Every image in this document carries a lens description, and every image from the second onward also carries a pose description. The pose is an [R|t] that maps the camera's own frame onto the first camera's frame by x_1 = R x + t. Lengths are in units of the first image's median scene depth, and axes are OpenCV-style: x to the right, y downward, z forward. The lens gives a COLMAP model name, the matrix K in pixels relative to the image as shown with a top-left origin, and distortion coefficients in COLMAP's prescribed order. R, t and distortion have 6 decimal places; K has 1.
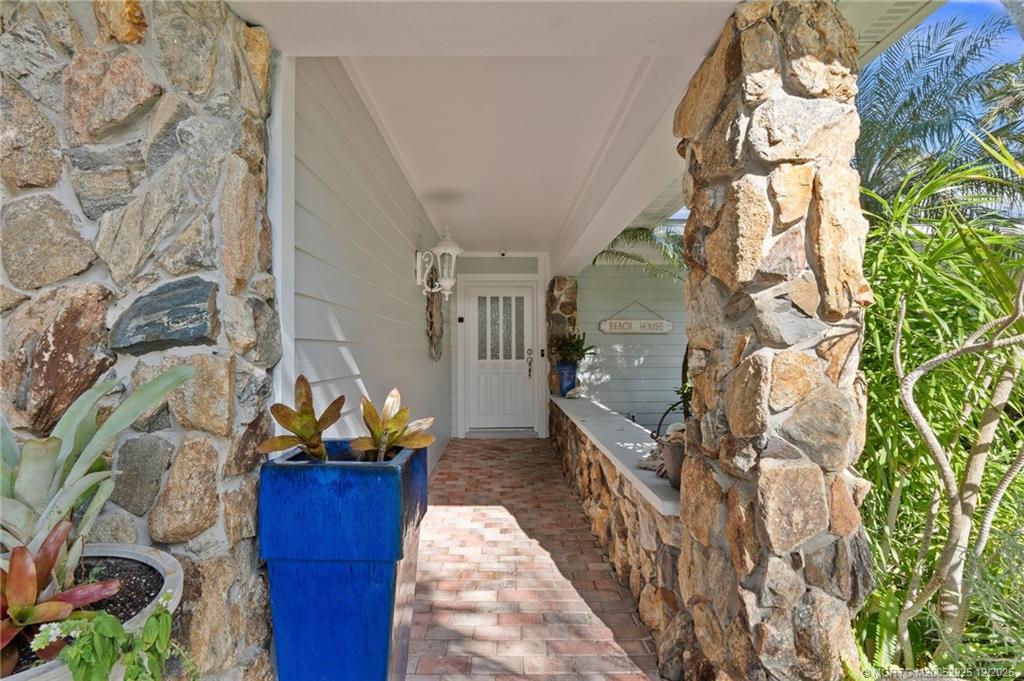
lens RADIAL K [[475.7, 0, 512.0], [0, 475.7, 340.5], [0, 0, 1]] dist [-0.003600, -0.000639]
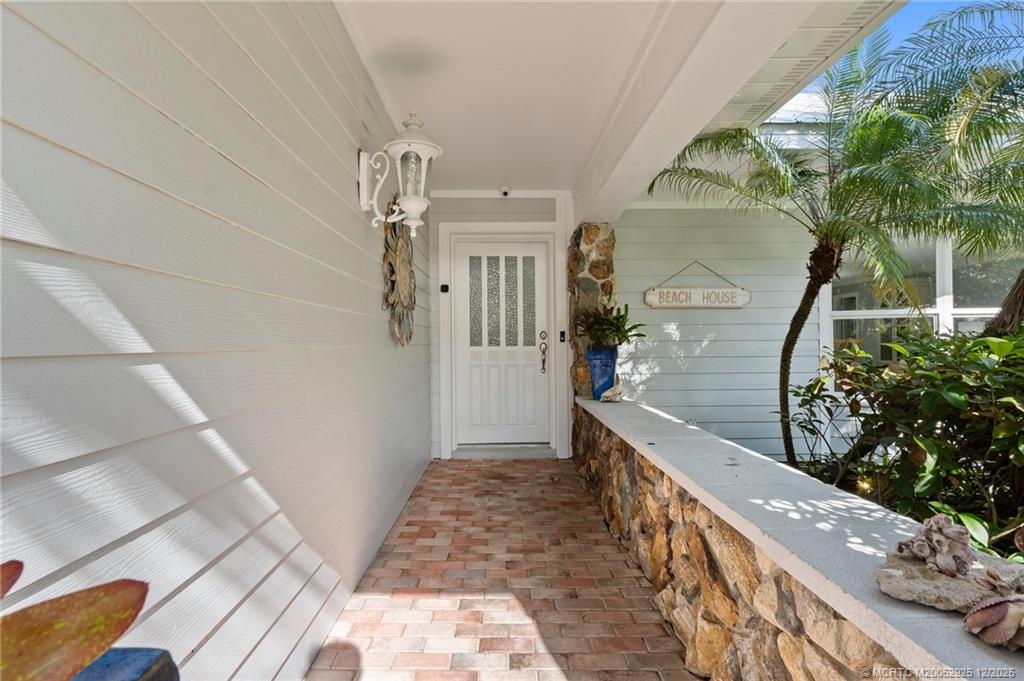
lens RADIAL K [[553.4, 0, 512.0], [0, 553.4, 340.5], [0, 0, 1]] dist [0.000477, 0.000017]
pose [[0.999993, -0.003512, 0.001079, -0.014731], [0.003494, 0.999863, 0.016154, 0.027076], [-0.001135, -0.016151, 0.999869, 0.271719]]
